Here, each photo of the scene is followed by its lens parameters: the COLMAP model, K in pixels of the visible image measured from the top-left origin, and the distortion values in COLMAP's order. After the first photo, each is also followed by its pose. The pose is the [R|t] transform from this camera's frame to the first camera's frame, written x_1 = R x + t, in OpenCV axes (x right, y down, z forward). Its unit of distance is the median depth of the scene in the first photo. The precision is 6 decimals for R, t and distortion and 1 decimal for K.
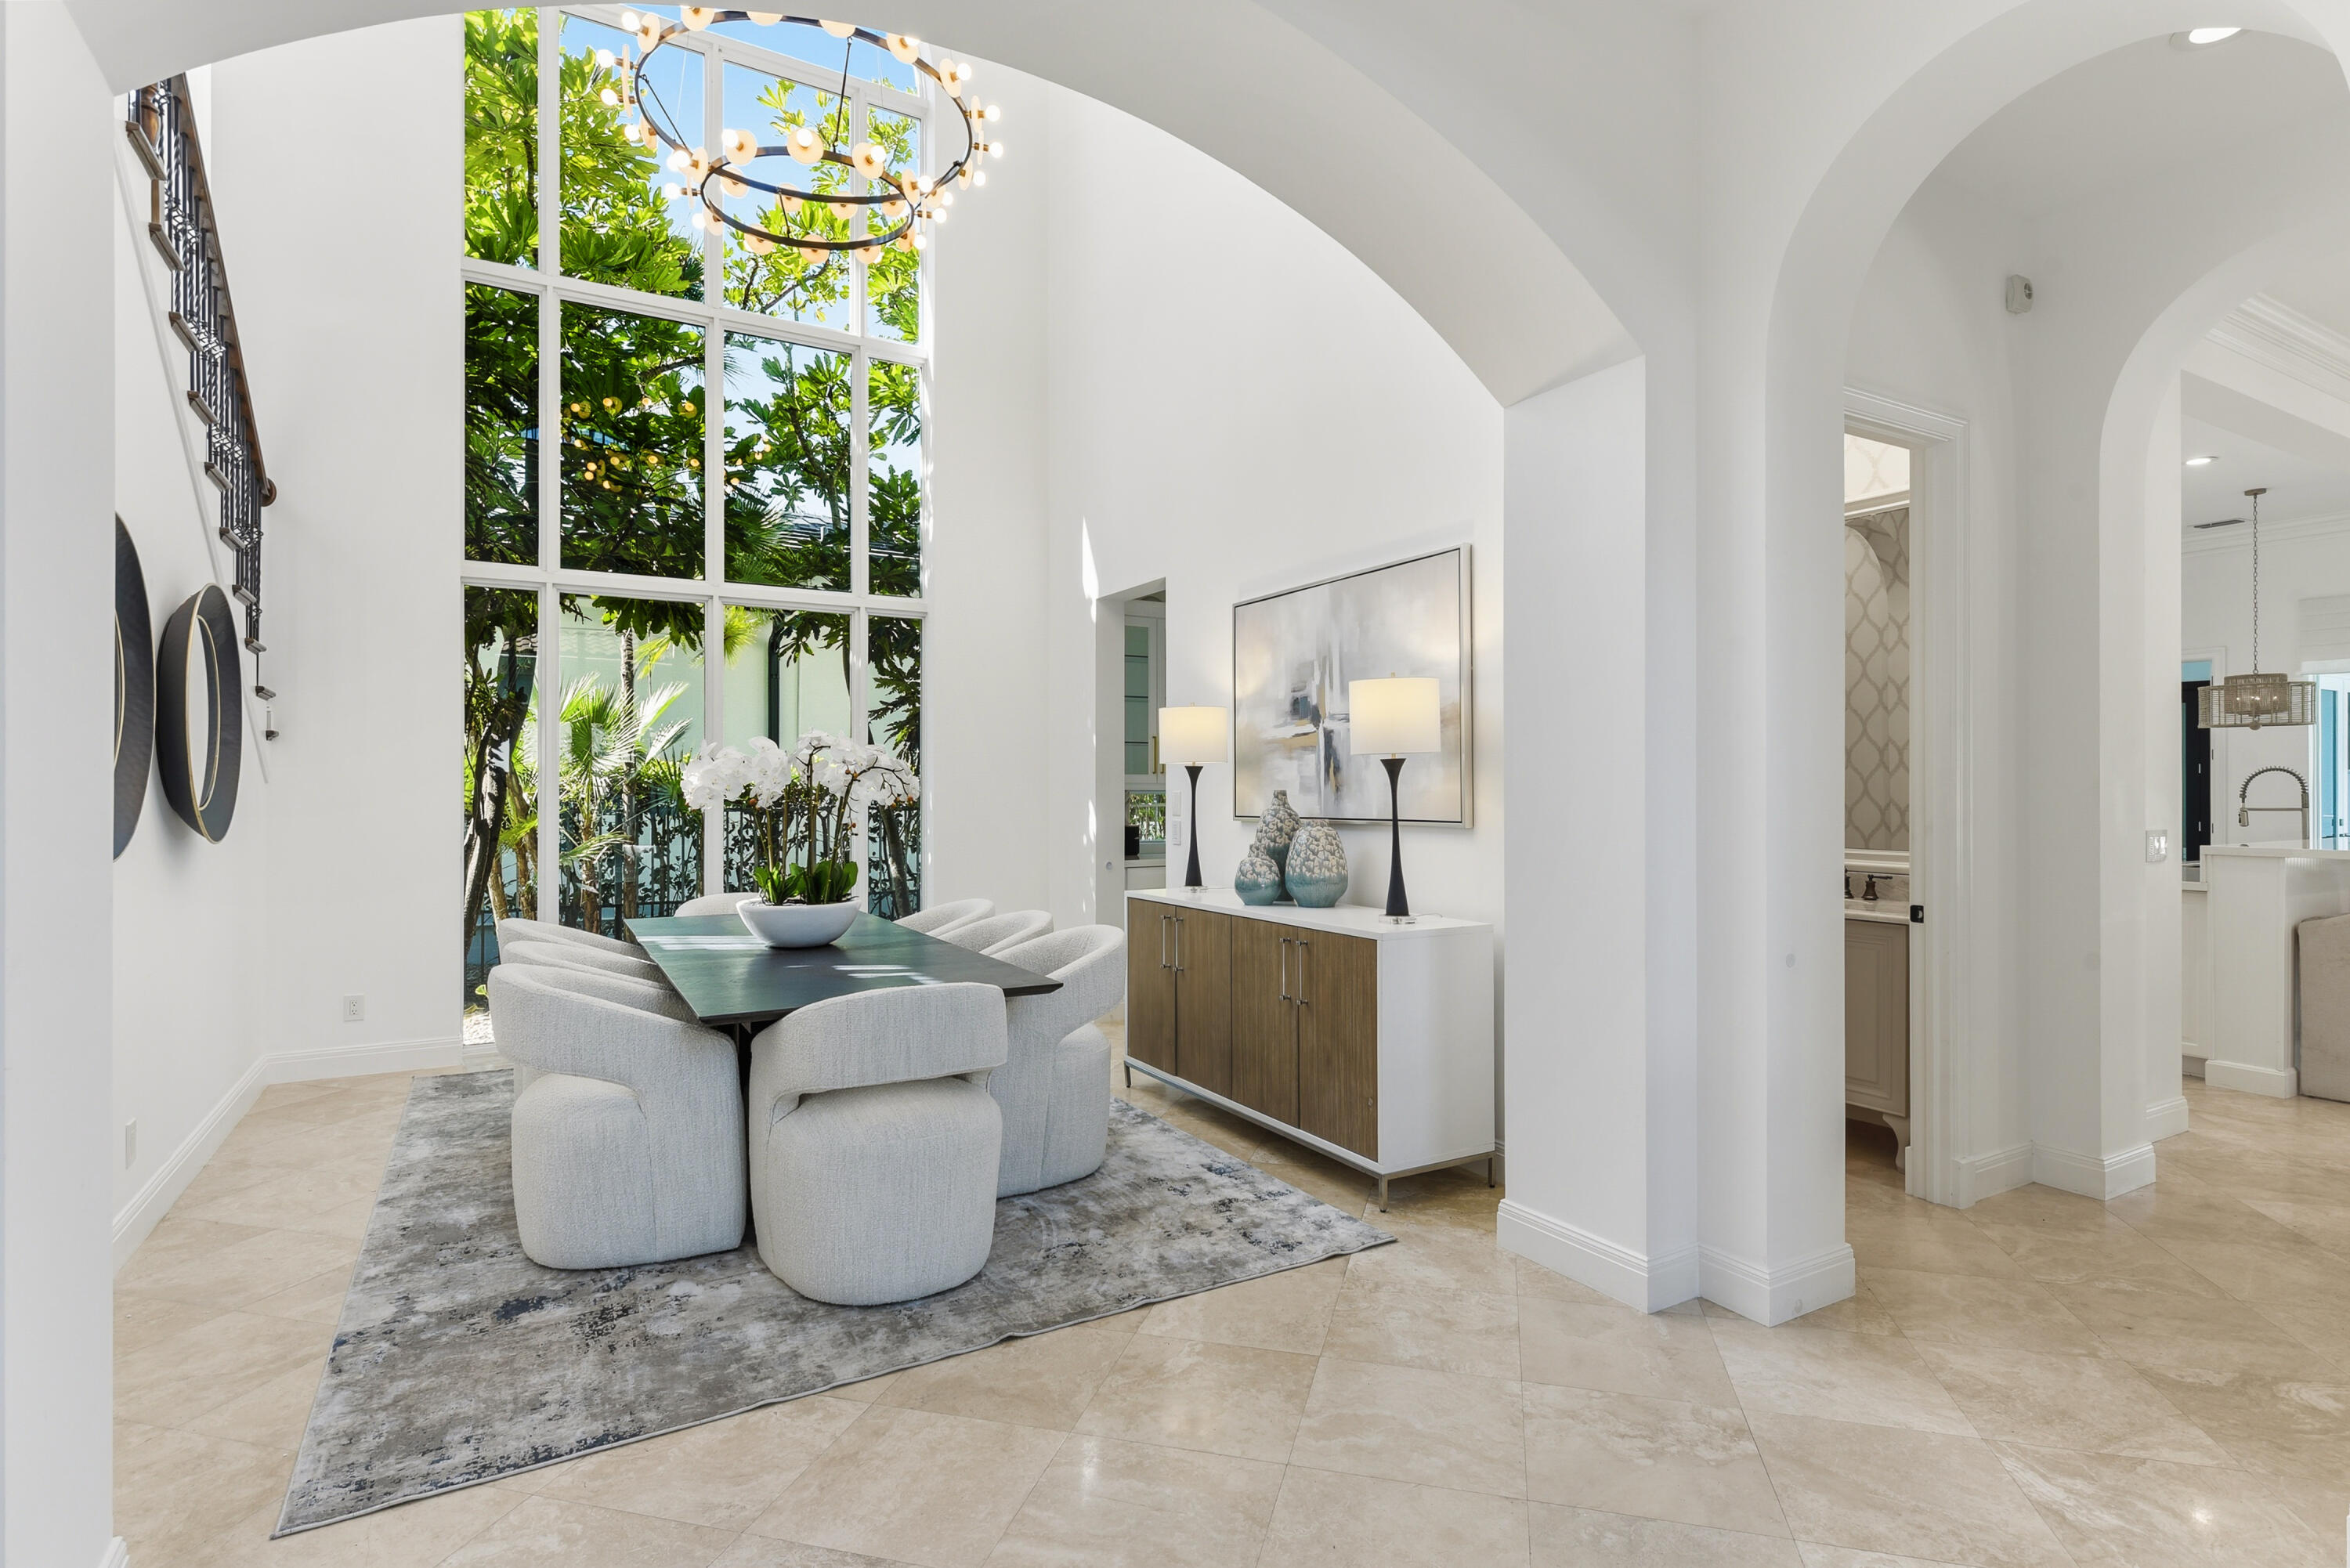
lens RADIAL K [[1173.9, 0, 1178.1], [0, 1173.9, 788.3], [0, 0, 1]] dist [0.004261, -0.002321]
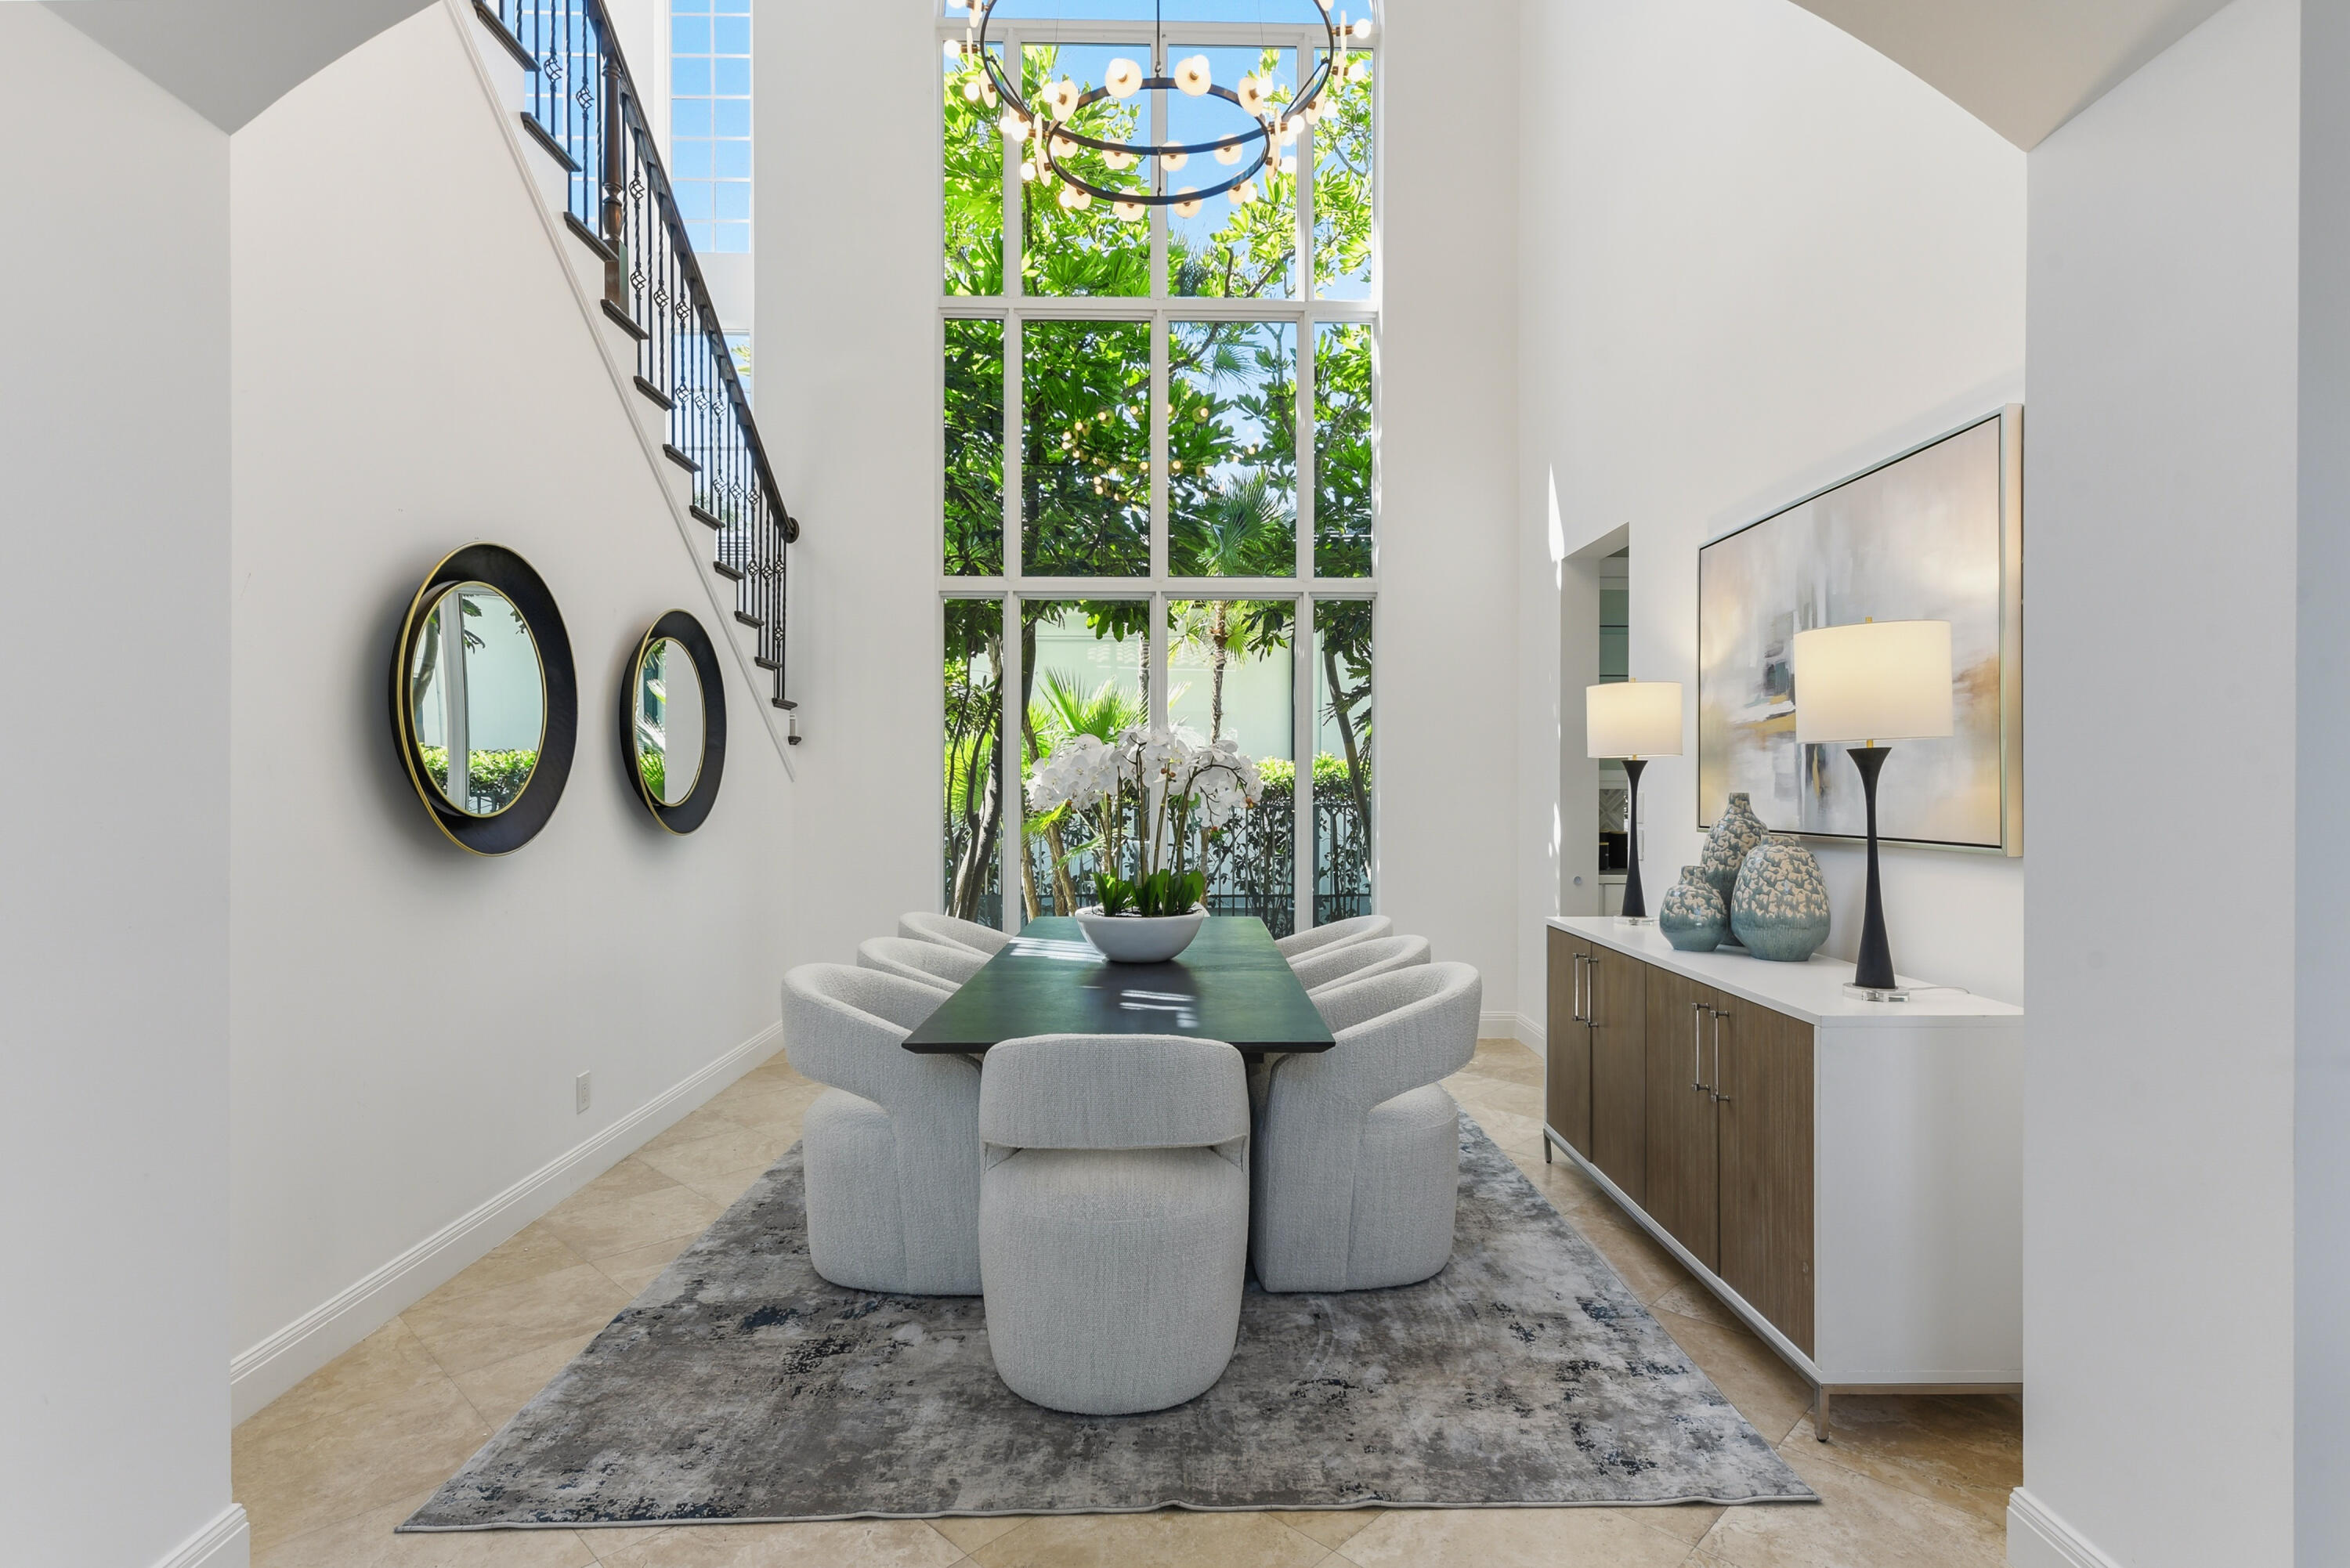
lens RADIAL K [[1173.9, 0, 1178.1], [0, 1173.9, 788.3], [0, 0, 1]] dist [0.004261, -0.002321]
pose [[0.872906, 0.003330, -0.487877, 0.175897], [-0.001118, 0.999988, 0.004824, -0.005657], [0.487887, -0.003665, 0.872899, 0.248842]]
